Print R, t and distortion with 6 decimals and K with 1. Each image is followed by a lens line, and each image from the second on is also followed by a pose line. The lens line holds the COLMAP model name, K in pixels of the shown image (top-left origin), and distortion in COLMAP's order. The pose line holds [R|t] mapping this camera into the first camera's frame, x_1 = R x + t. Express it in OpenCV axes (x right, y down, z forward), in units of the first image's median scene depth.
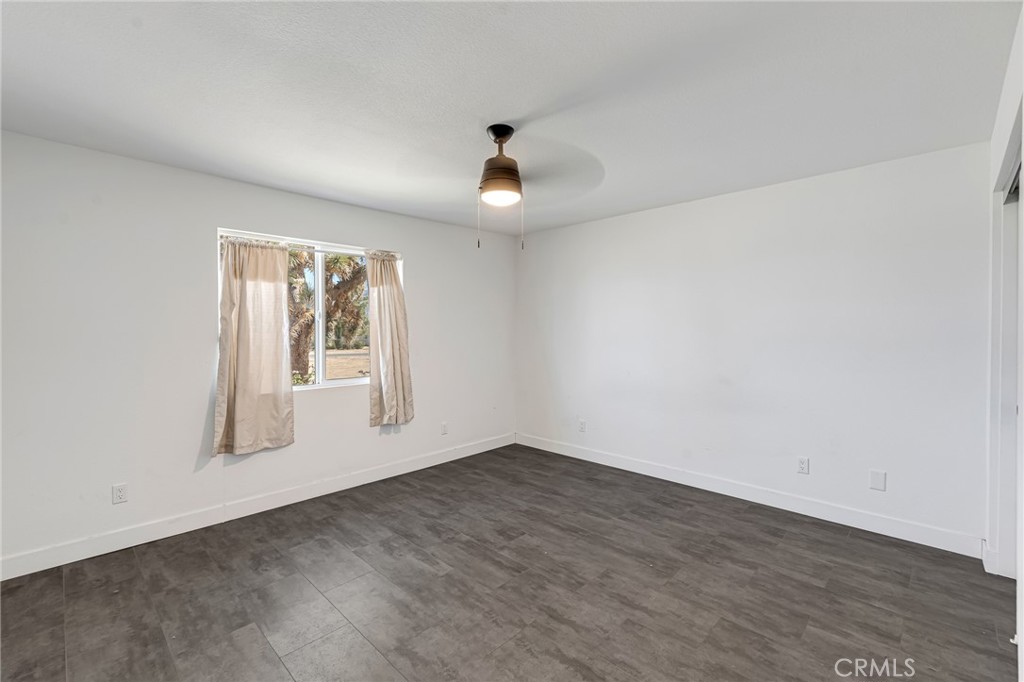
lens RADIAL K [[451.4, 0, 513.9], [0, 451.4, 334.9], [0, 0, 1]] dist [0.014362, -0.000159]
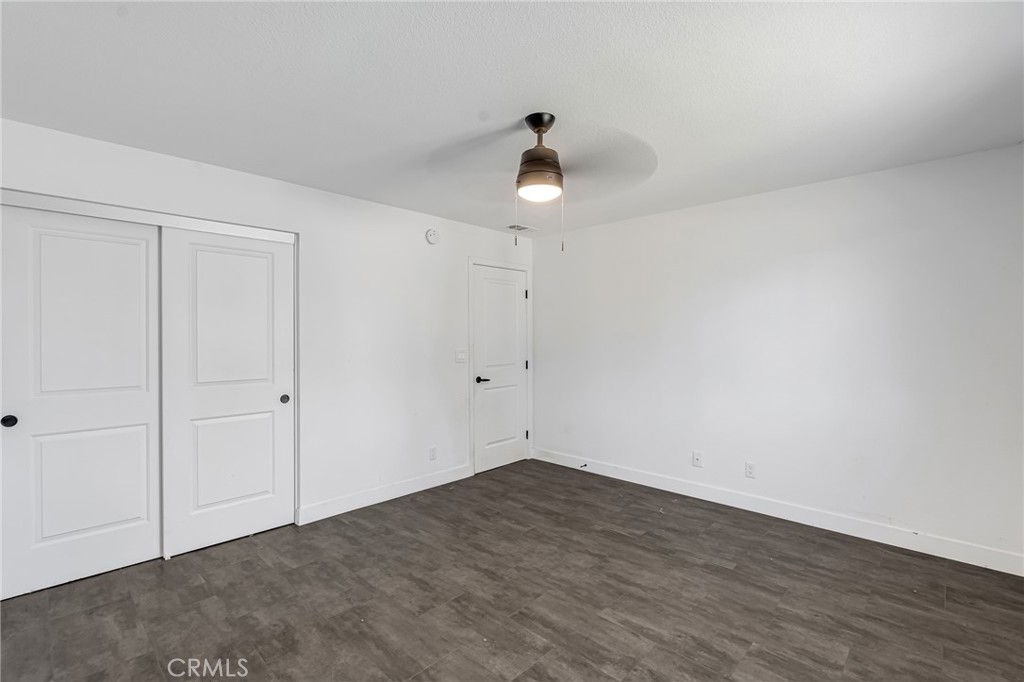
lens RADIAL K [[451.4, 0, 519.4], [0, 451.4, 346.7], [0, 0, 1]] dist [0.014362, -0.000159]
pose [[-0.999793, 0.002990, -0.020146, 0.032050], [0.002270, 0.999362, 0.035642, -0.023287], [0.020239, 0.035589, -0.999162, 1.935995]]
